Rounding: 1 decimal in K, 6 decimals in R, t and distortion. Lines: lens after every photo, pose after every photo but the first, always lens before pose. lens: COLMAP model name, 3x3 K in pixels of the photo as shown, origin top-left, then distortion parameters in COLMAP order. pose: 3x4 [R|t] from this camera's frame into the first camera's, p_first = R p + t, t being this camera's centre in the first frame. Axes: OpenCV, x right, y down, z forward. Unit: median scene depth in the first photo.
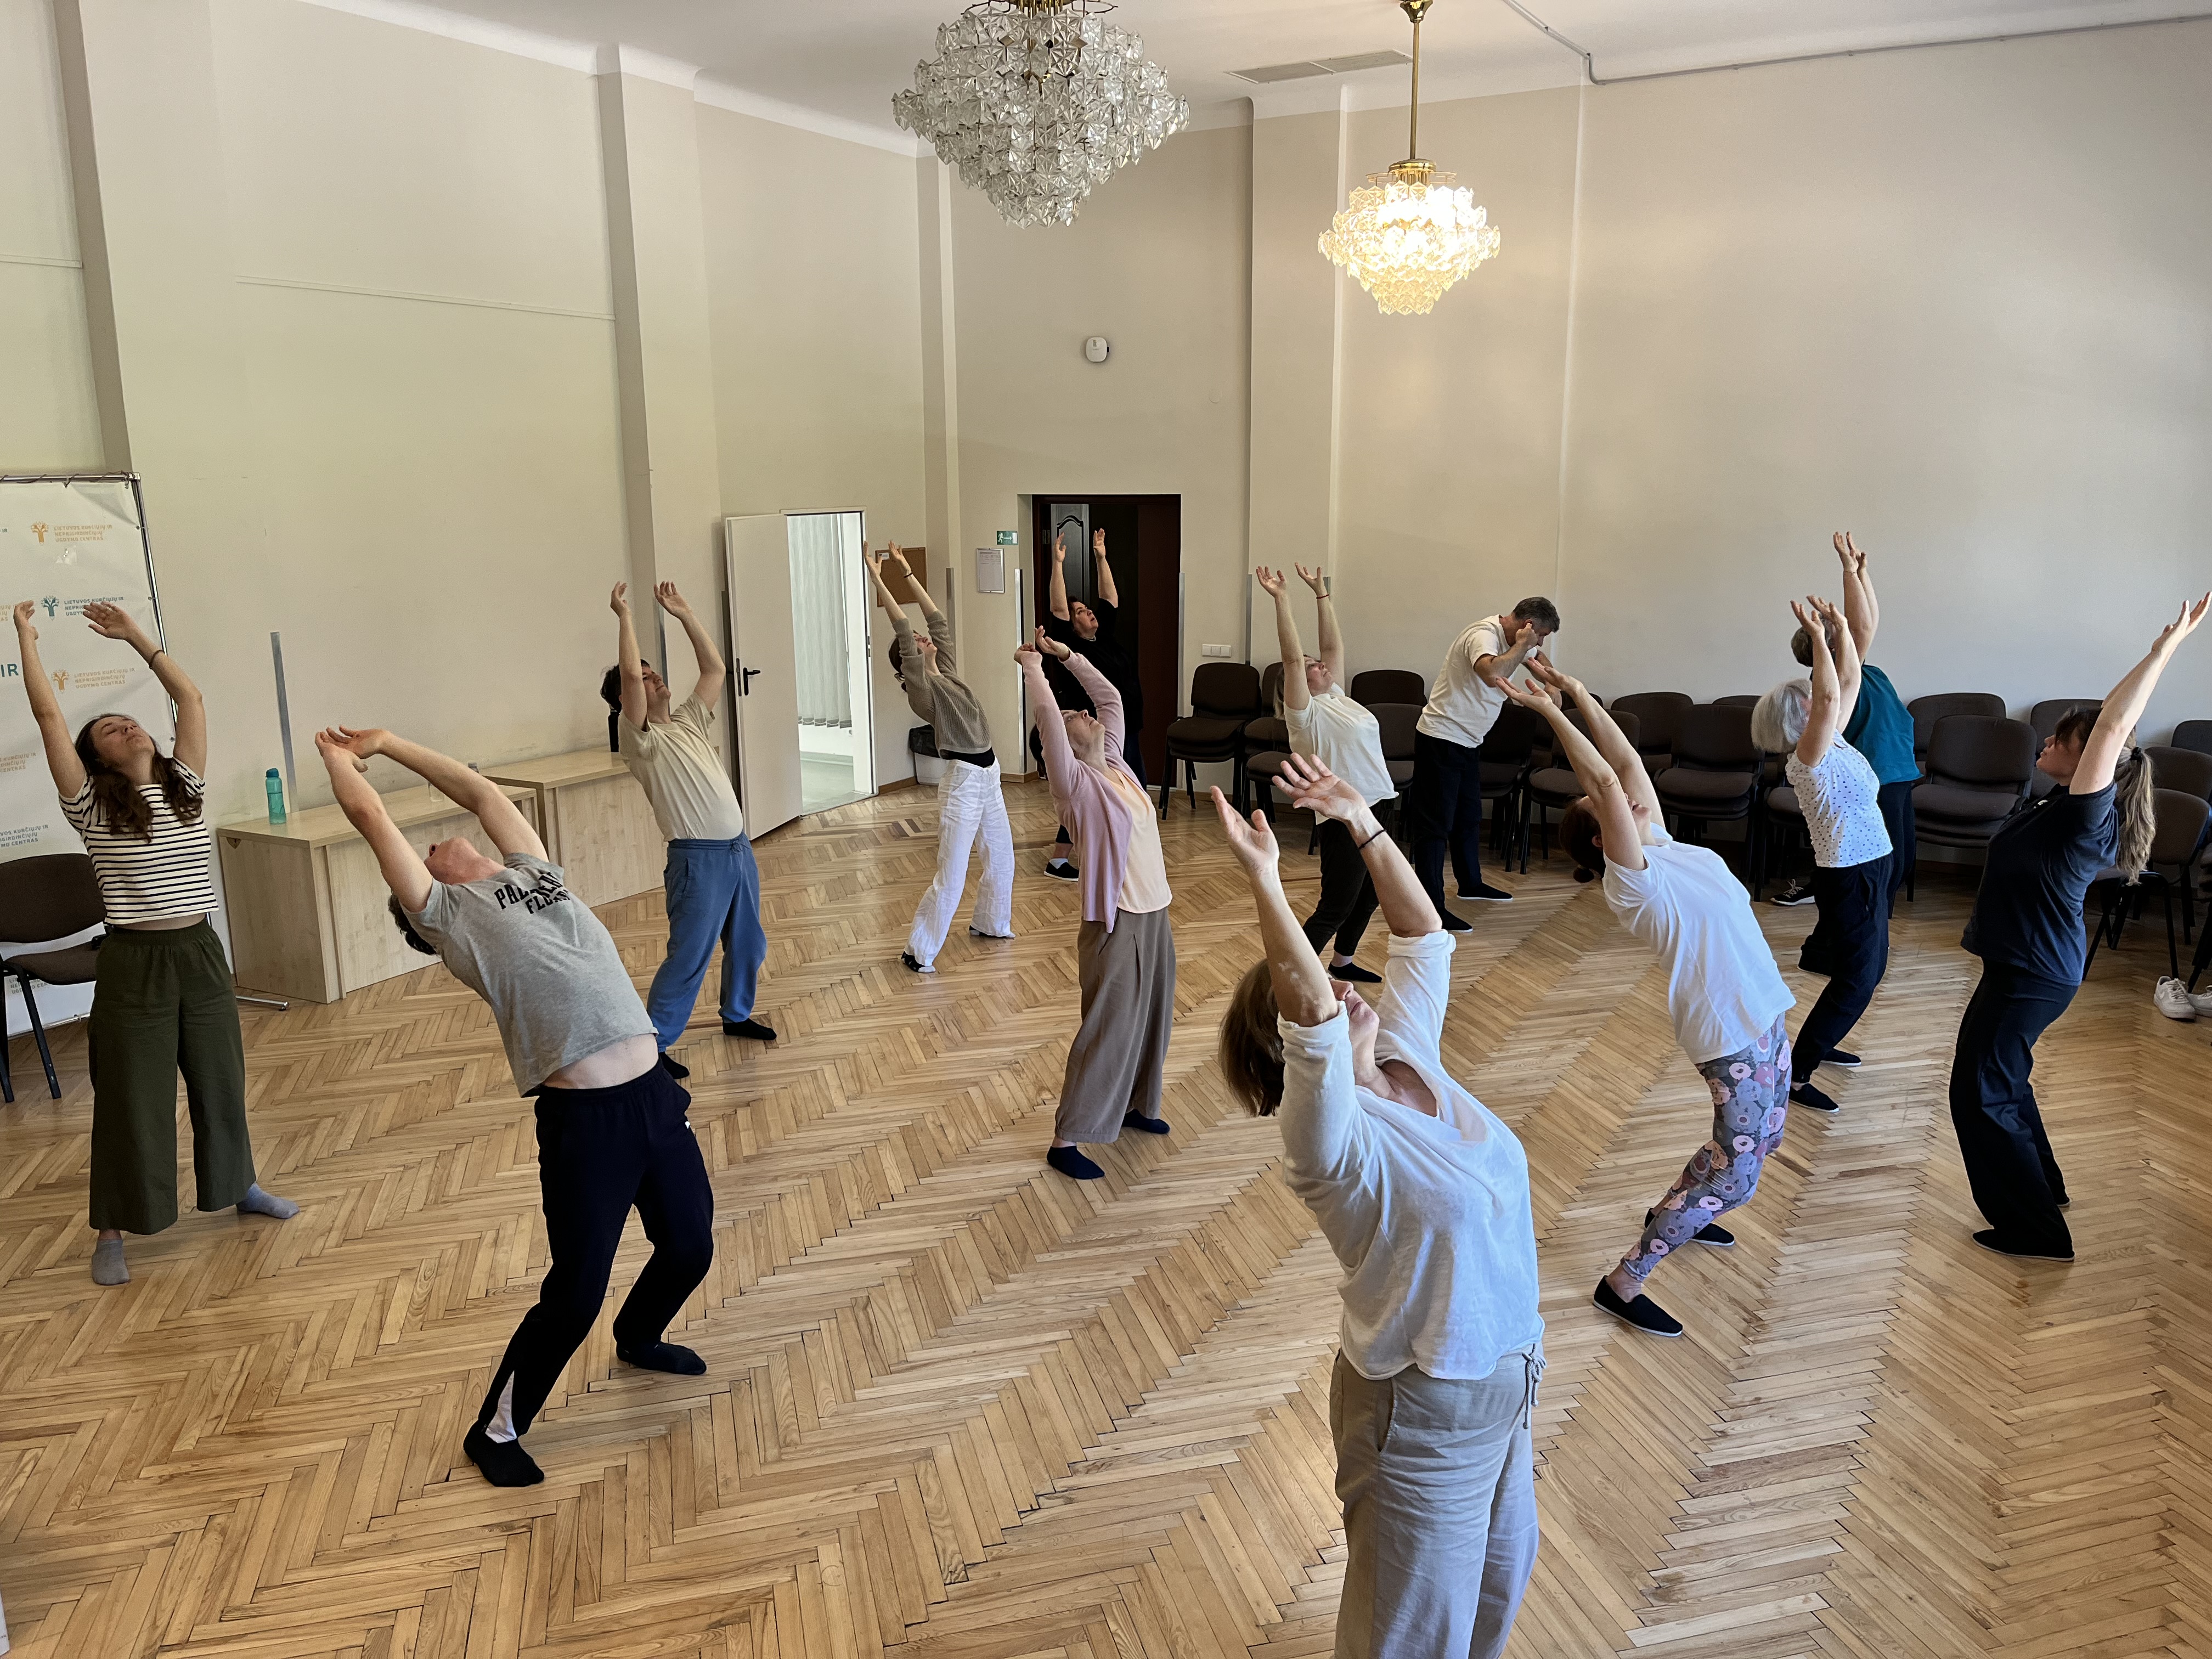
lens RADIAL K [[1631.4, 0, 1092.2], [0, 1631.4, 820.8], [0, 0, 1]] dist [0.011102, -0.025859]
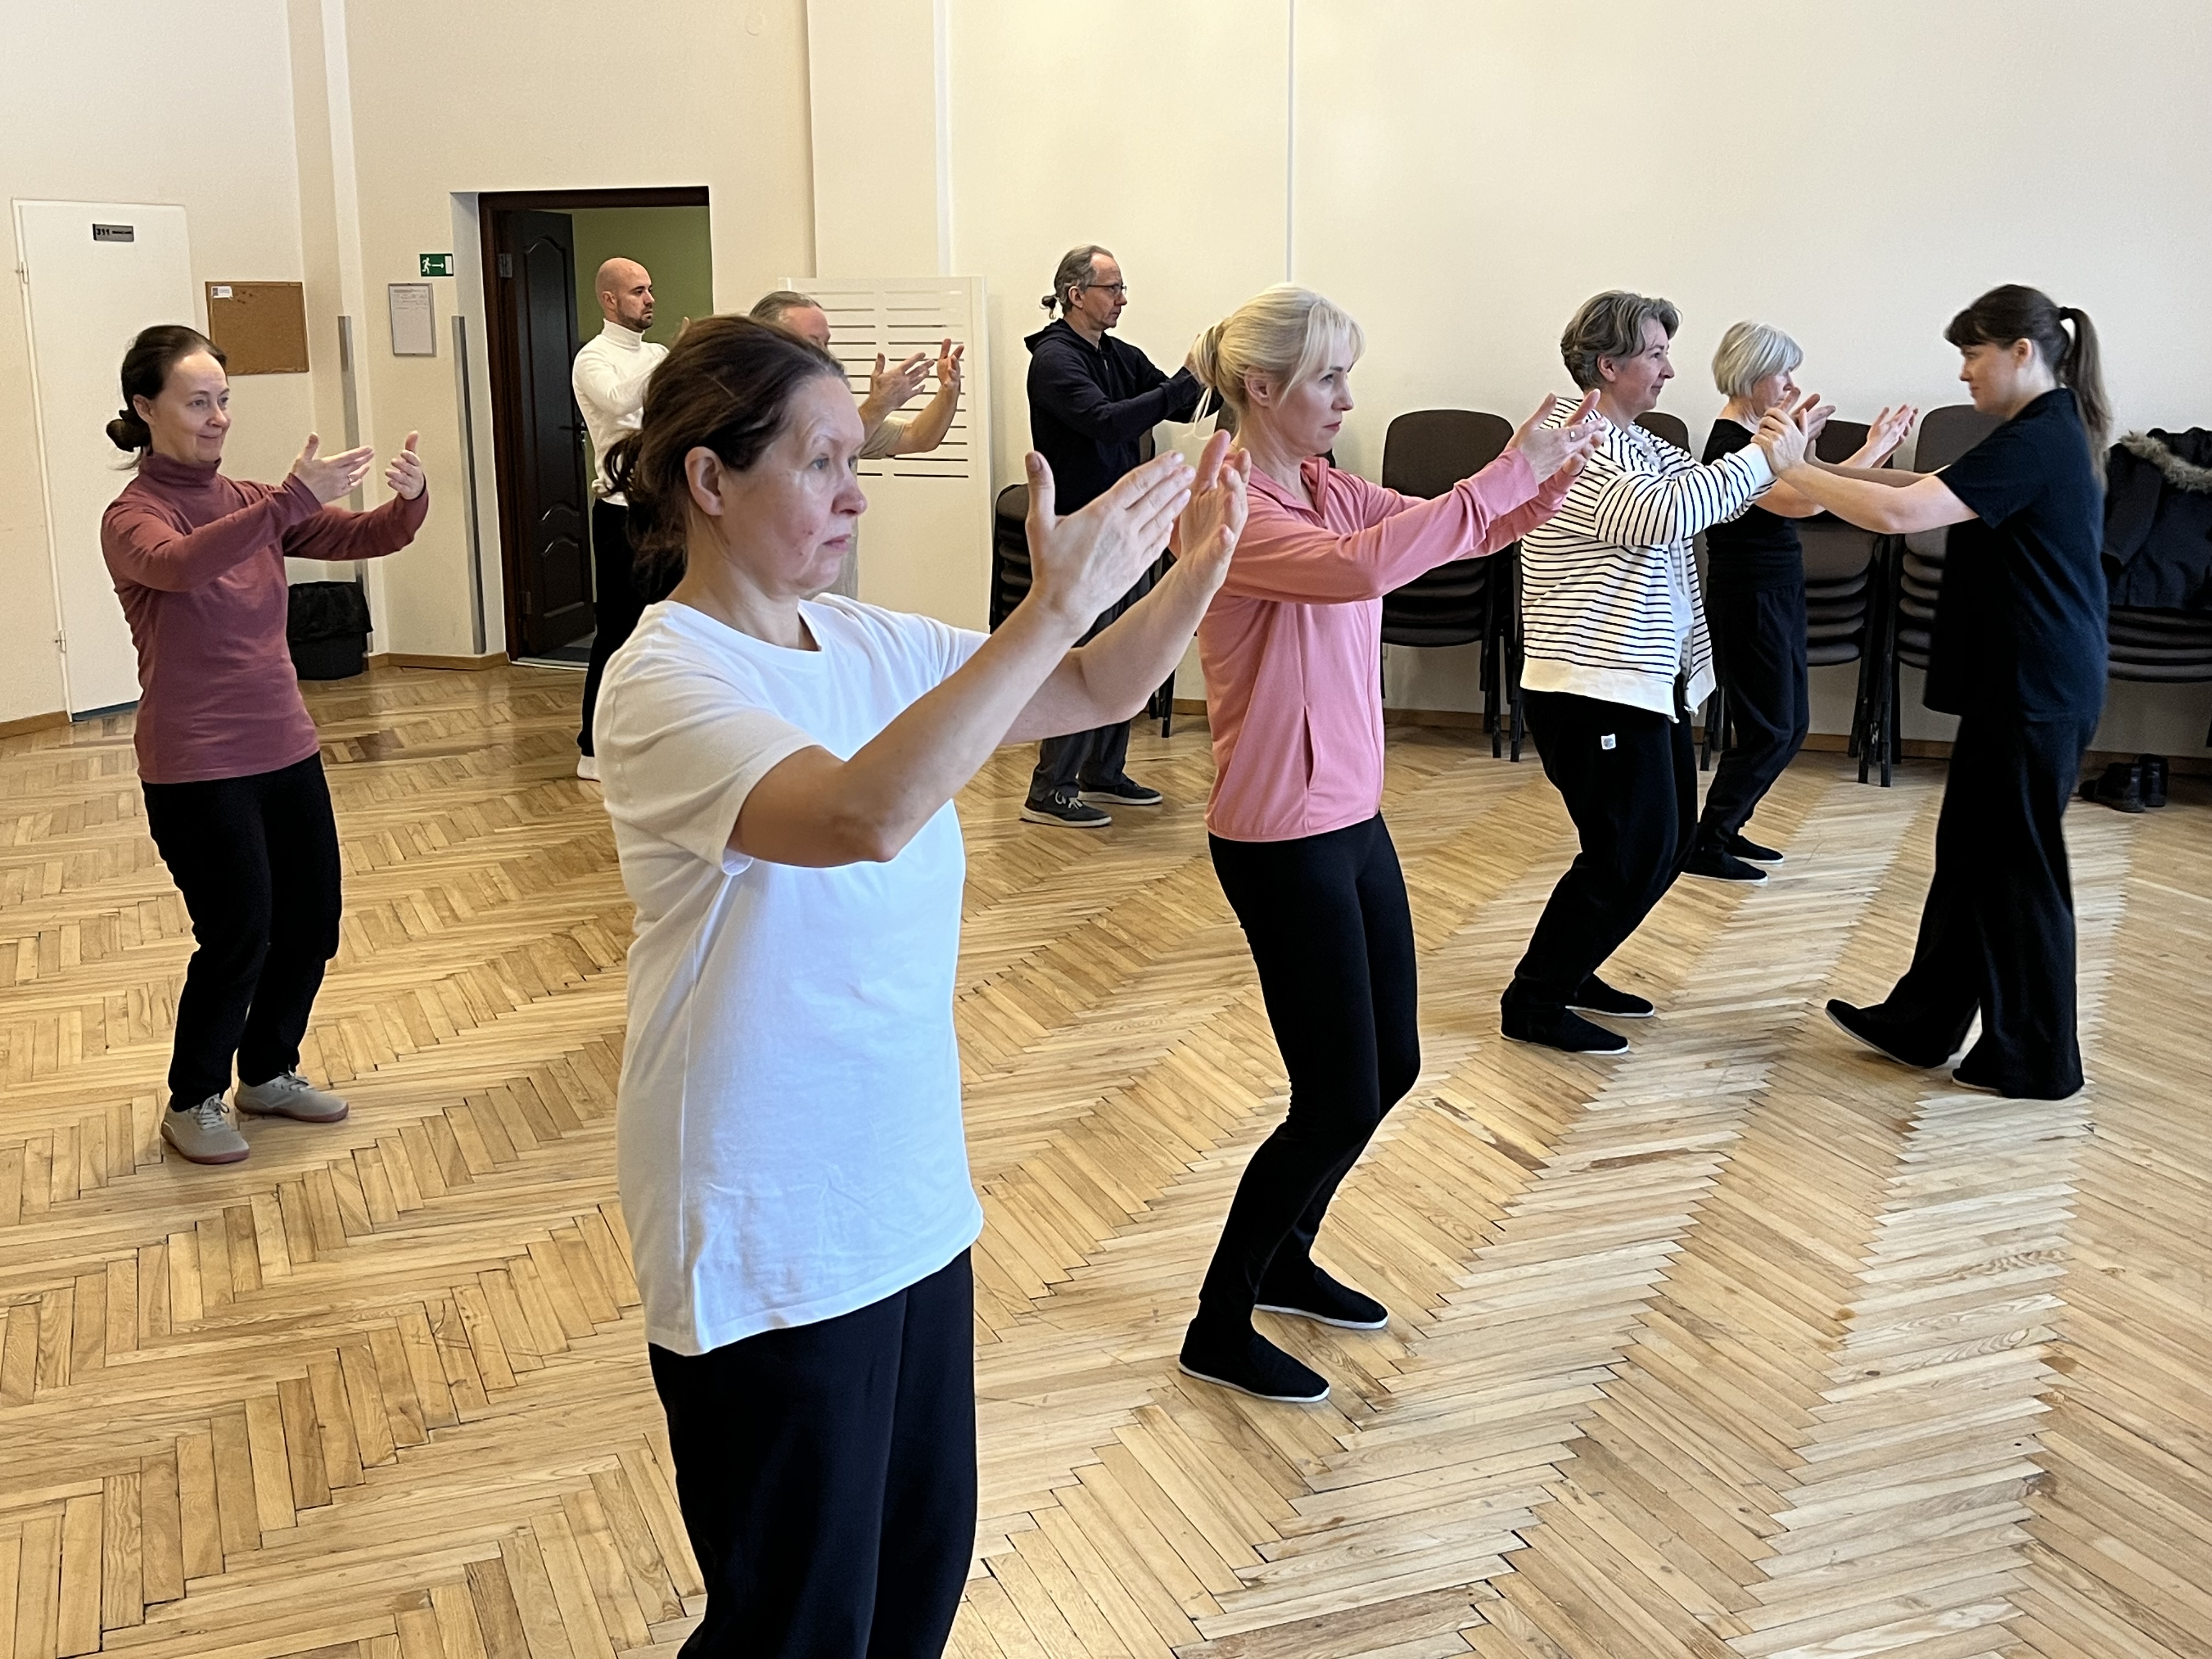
lens RADIAL K [[2416.4, 0, 1097.1], [0, 2416.4, 854.3], [0, 0, 1]] dist [0.033558, 0.000000]
pose [[0.993093, -0.026837, 0.114221, 0.198277], [0.025305, 0.999570, 0.014839, 0.093992], [-0.114570, -0.011846, 0.993344, 0.159622]]
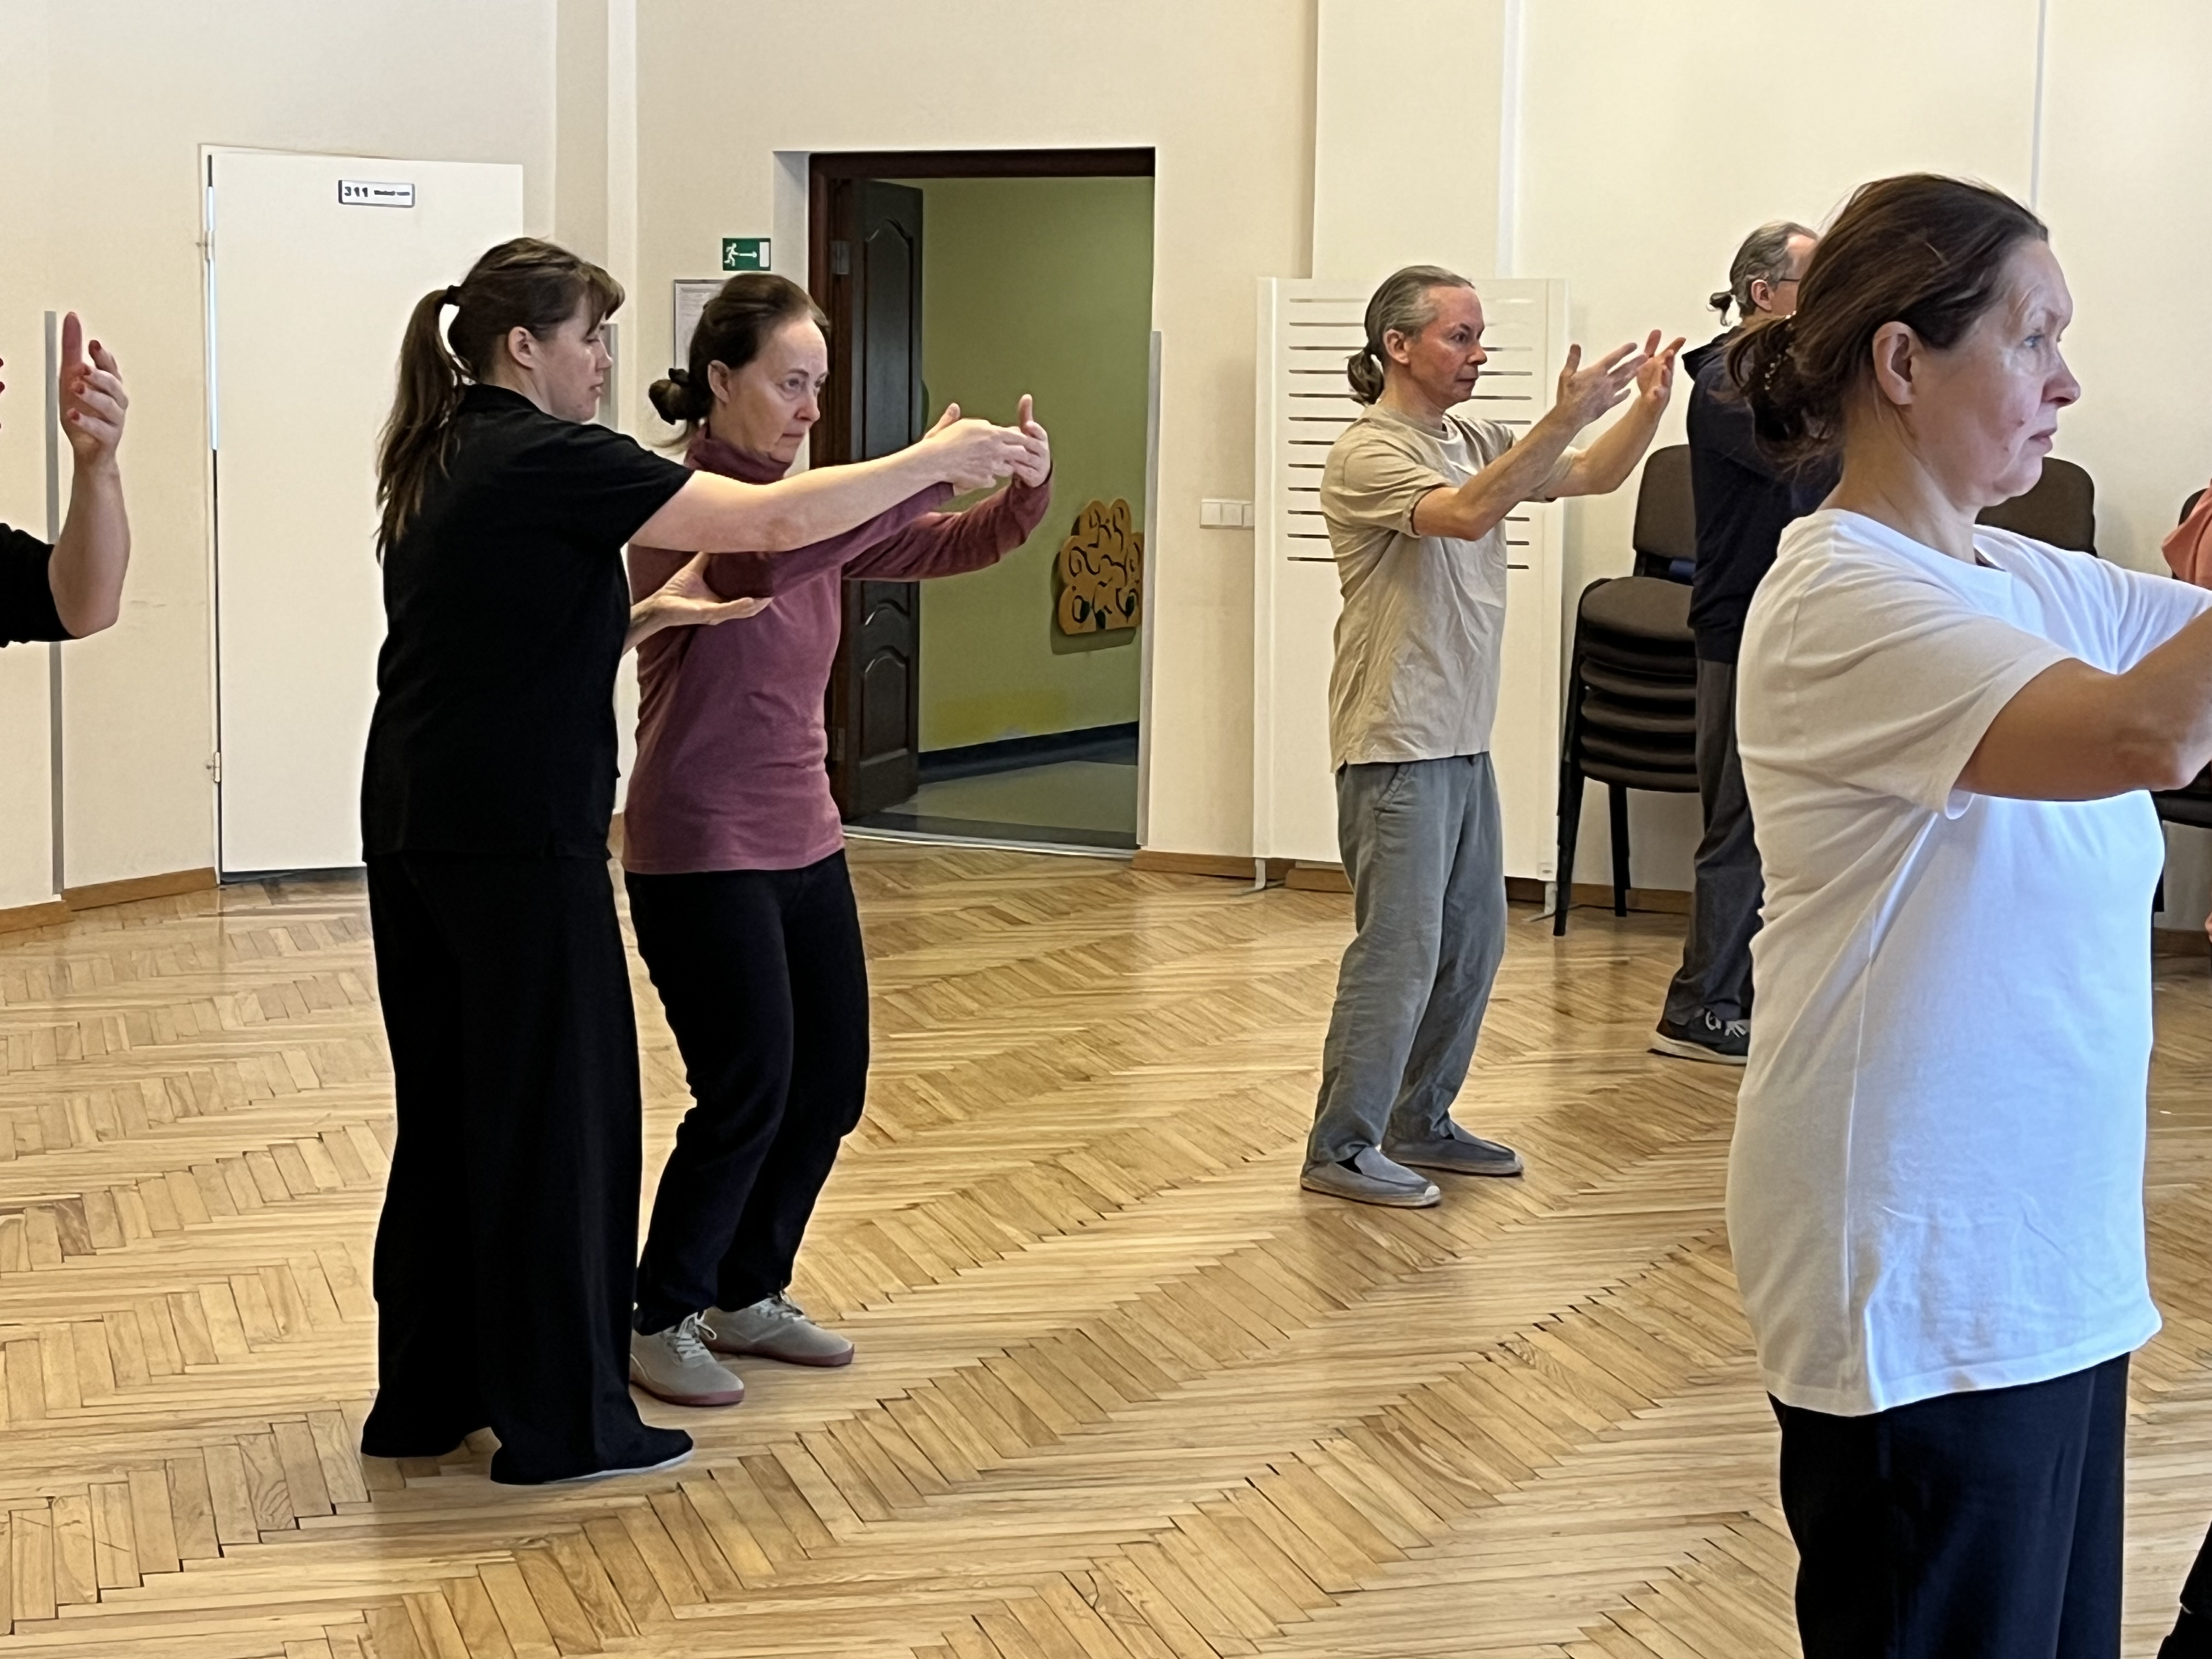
lens RADIAL K [[3881.4, 0, 1109.2], [0, 3881.4, 820.1], [0, 0, 1]] dist [0.050710, 0.000000]
pose [[0.999474, 0.017353, 0.027411, 0.041732], [-0.014646, 0.995270, -0.096033, 0.160091], [-0.028947, 0.095581, 0.995001, 0.024090]]
